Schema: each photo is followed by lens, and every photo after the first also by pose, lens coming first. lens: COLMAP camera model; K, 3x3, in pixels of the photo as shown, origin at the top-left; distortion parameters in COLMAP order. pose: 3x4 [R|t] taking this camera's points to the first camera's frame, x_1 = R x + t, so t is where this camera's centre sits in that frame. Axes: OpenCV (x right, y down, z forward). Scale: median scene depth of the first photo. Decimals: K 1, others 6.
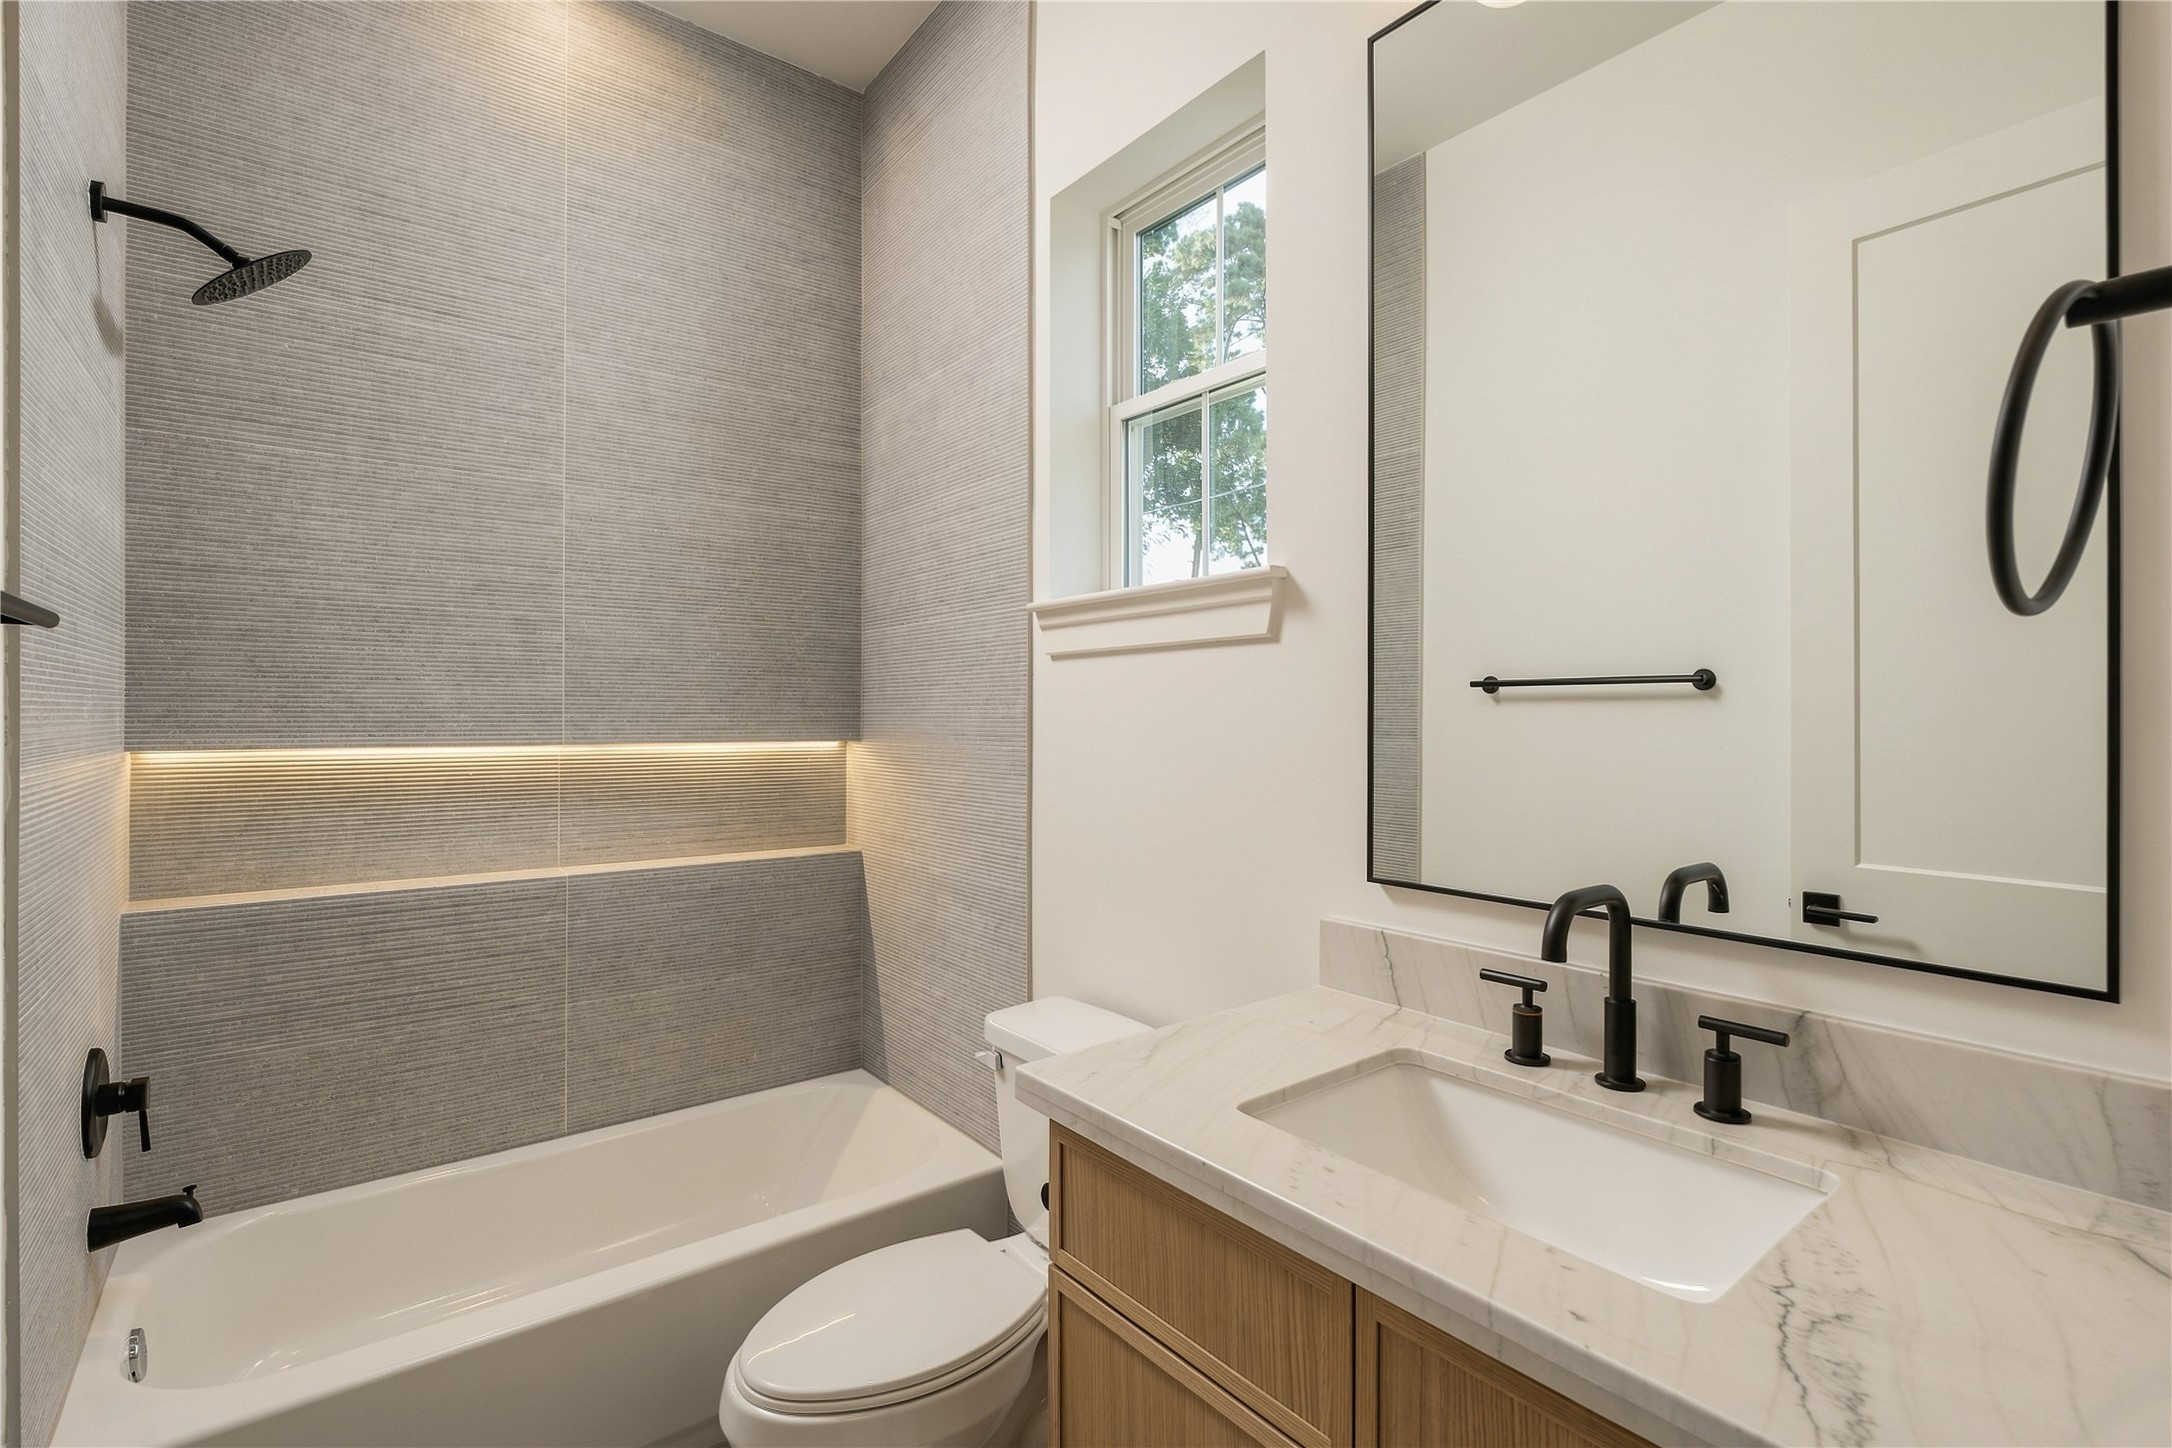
lens RADIAL K [[971.7, 0, 1086.0], [0, 971.7, 724.0], [0, 0, 1]] dist [-0.001198, 0.000298]
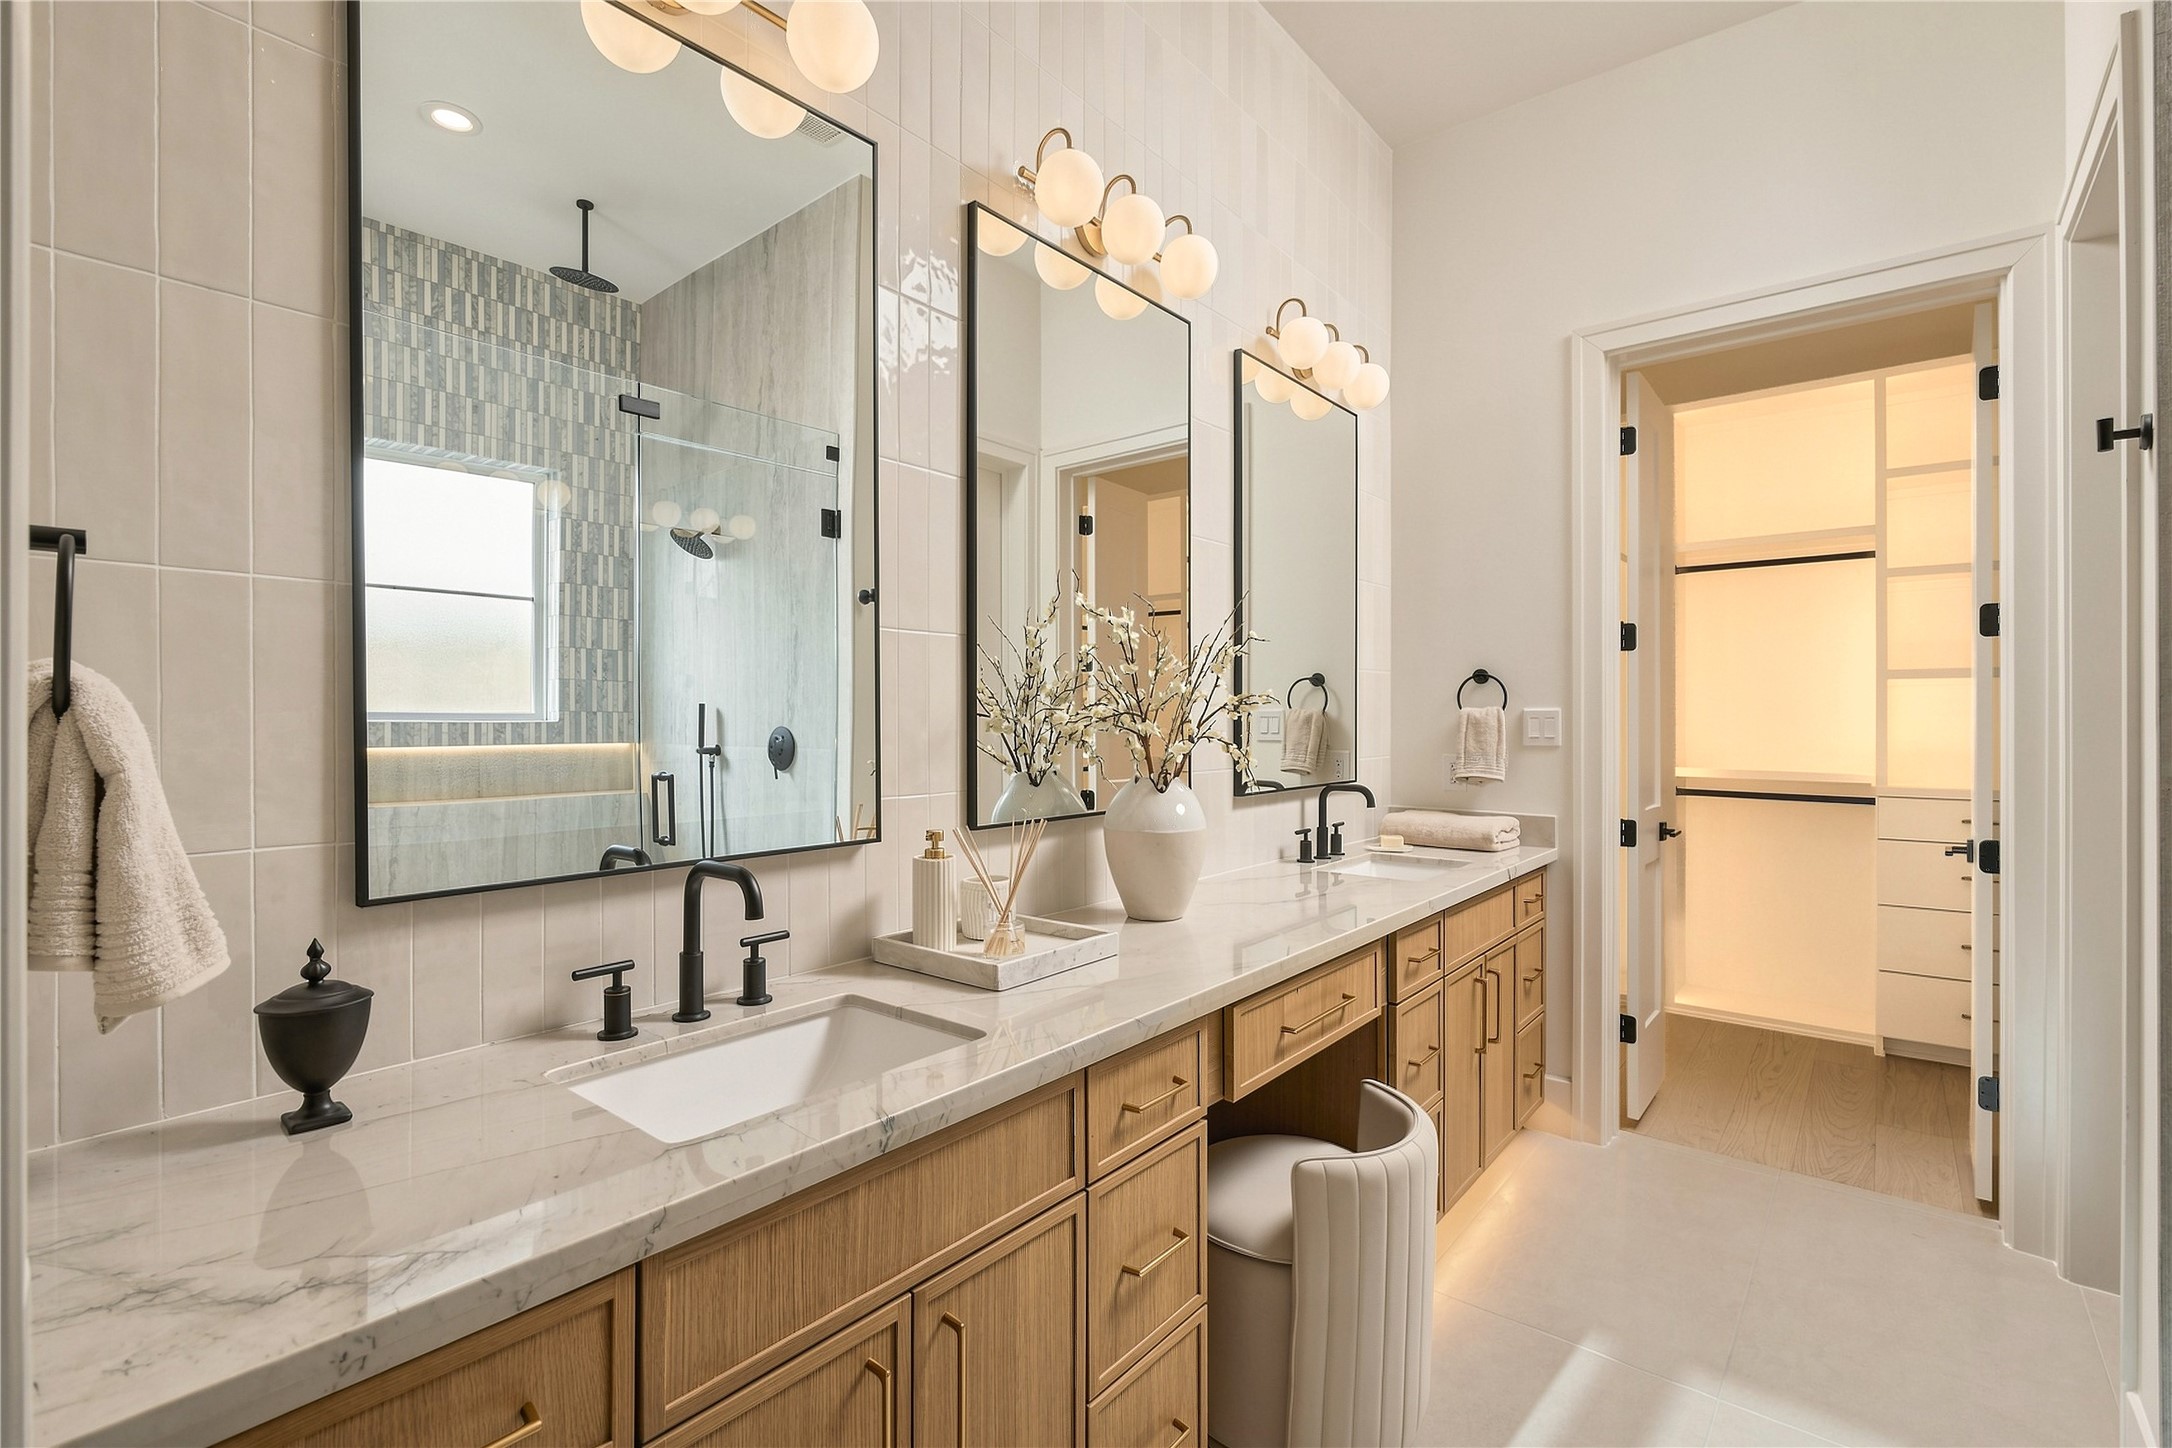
lens RADIAL K [[971.7, 0, 1086.0], [0, 971.7, 724.0], [0, 0, 1]] dist [-0.001198, 0.000298]
pose [[-0.214838, -0.002424, 0.976647, -0.880029], [0.005524, 0.999978, 0.003697, -0.023048], [-0.976634, 0.006189, -0.214820, 0.797185]]
